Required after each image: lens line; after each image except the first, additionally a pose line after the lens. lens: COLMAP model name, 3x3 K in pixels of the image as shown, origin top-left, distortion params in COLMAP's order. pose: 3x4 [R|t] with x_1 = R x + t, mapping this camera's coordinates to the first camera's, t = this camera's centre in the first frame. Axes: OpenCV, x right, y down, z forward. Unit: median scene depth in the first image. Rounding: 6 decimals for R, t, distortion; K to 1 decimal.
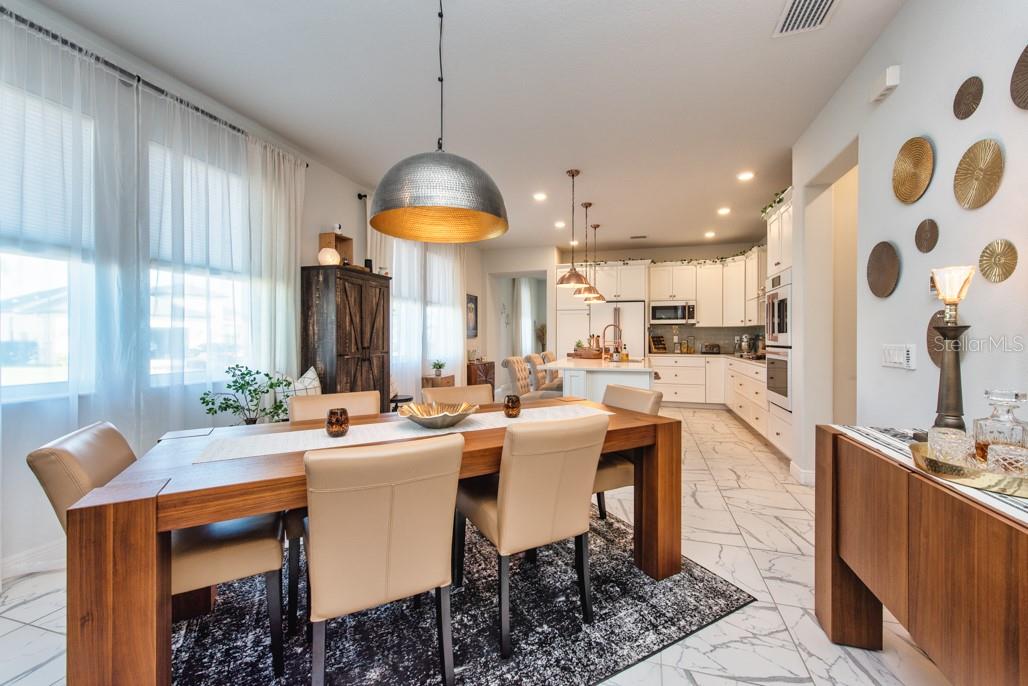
lens RADIAL K [[412.2, 0, 518.7], [0, 412.2, 338.7], [0, 0, 1]] dist [0.000149, -0.000137]
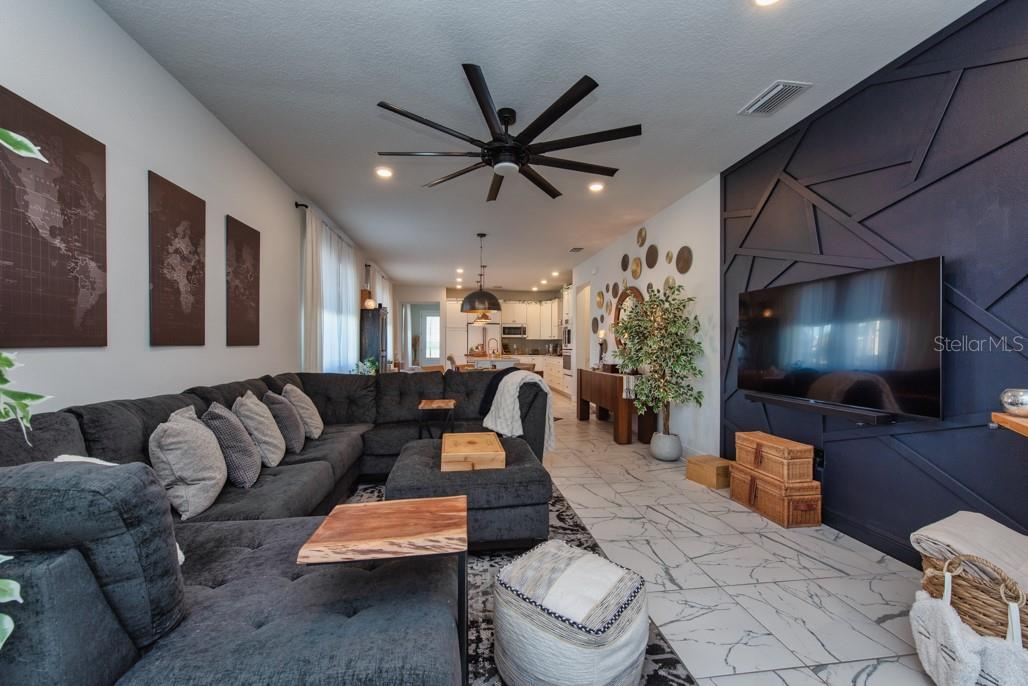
lens RADIAL K [[406.0, 0, 514.4], [0, 406.0, 345.1], [0, 0, 1]] dist [0.003343, -0.000103]
pose [[0.905454, 0.002411, 0.424438, -0.352256], [-0.001482, 0.999996, -0.002519, 0.000056], [-0.424443, 0.001652, 0.905453, -0.543737]]
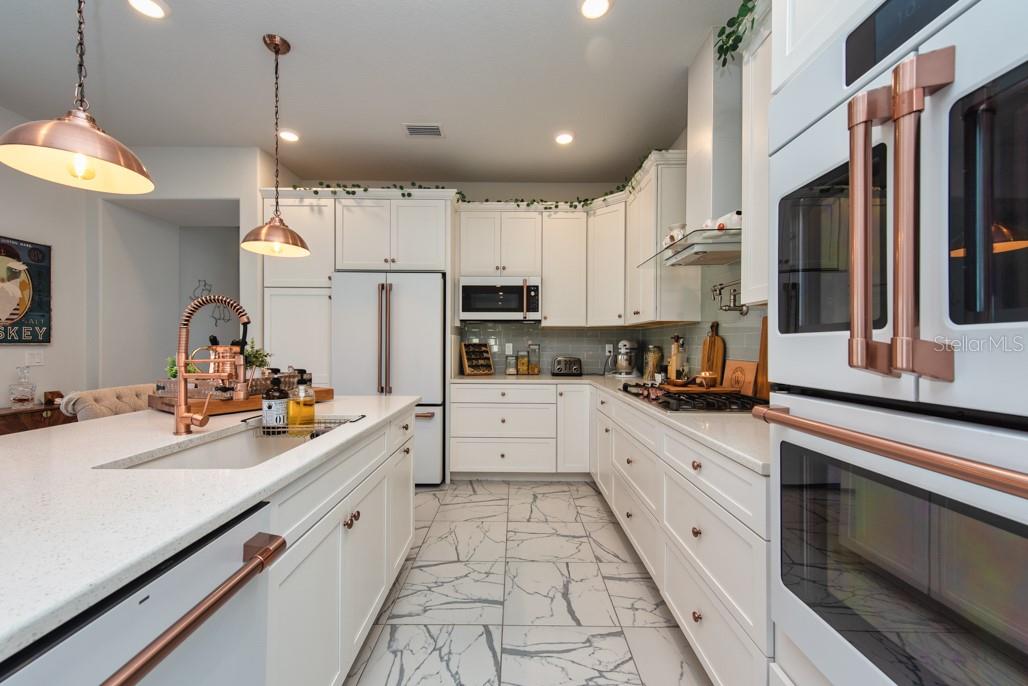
lens RADIAL K [[402.9, 0, 510.6], [0, 402.9, 345.8], [0, 0, 1]] dist [0.006793, -0.000357]
pose [[0.959783, 0.002806, 0.280730, 0.249531], [-0.002604, 0.999996, -0.001092, -0.002834], [-0.280732, 0.000317, 0.959786, 0.517695]]
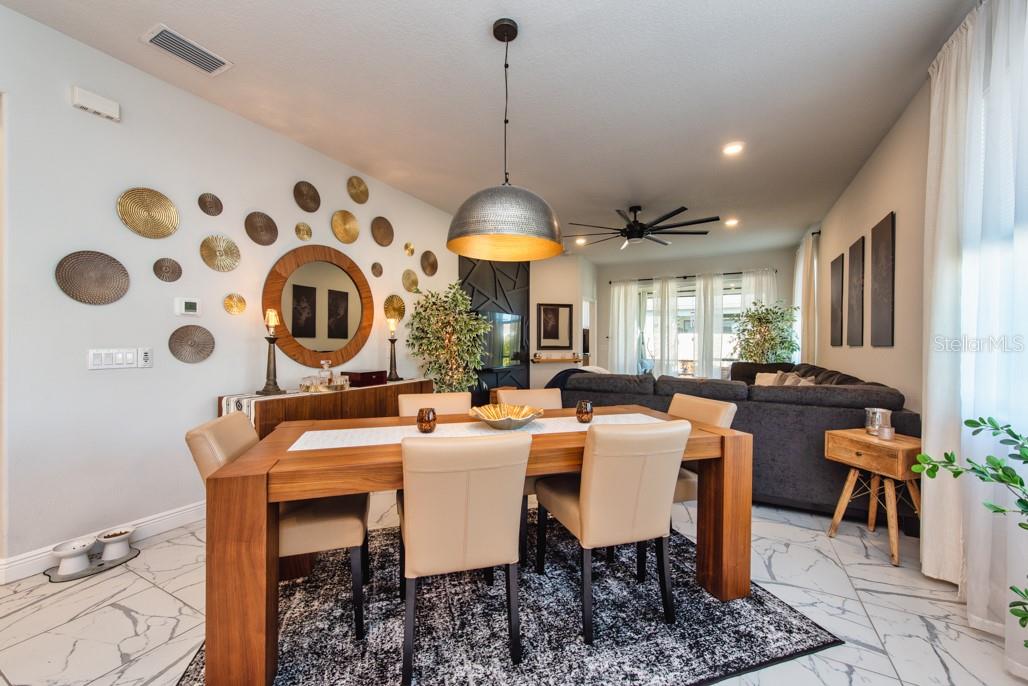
lens RADIAL K [[402.9, 0, 510.6], [0, 402.9, 345.8], [0, 0, 1]] dist [0.006793, -0.000357]
pose [[-0.979378, -0.007065, 0.201915, -0.114547], [-0.004841, 0.999922, 0.011510, -0.004064], [-0.201981, 0.010295, -0.979335, 0.568739]]
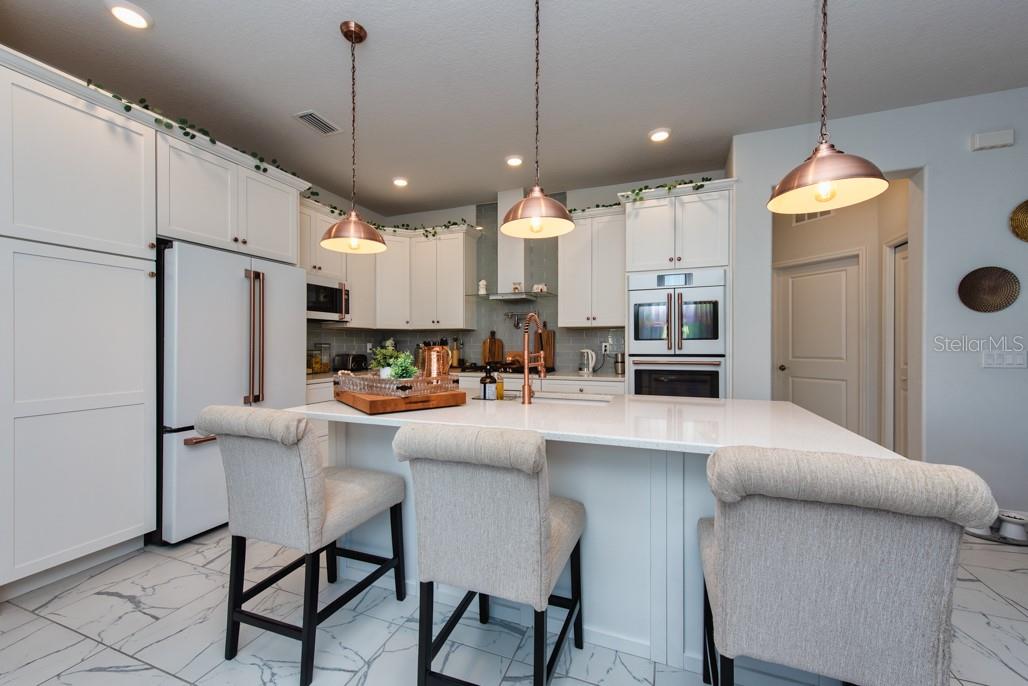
lens RADIAL K [[404.5, 0, 519.8], [0, 404.5, 342.8], [0, 0, 1]] dist [0.027473, -0.009290]
pose [[0.069567, 0.001591, 0.997576, -0.136606], [0.004529, 0.999988, -0.001910, -0.004188], [-0.997567, 0.004651, 0.069559, 0.727192]]
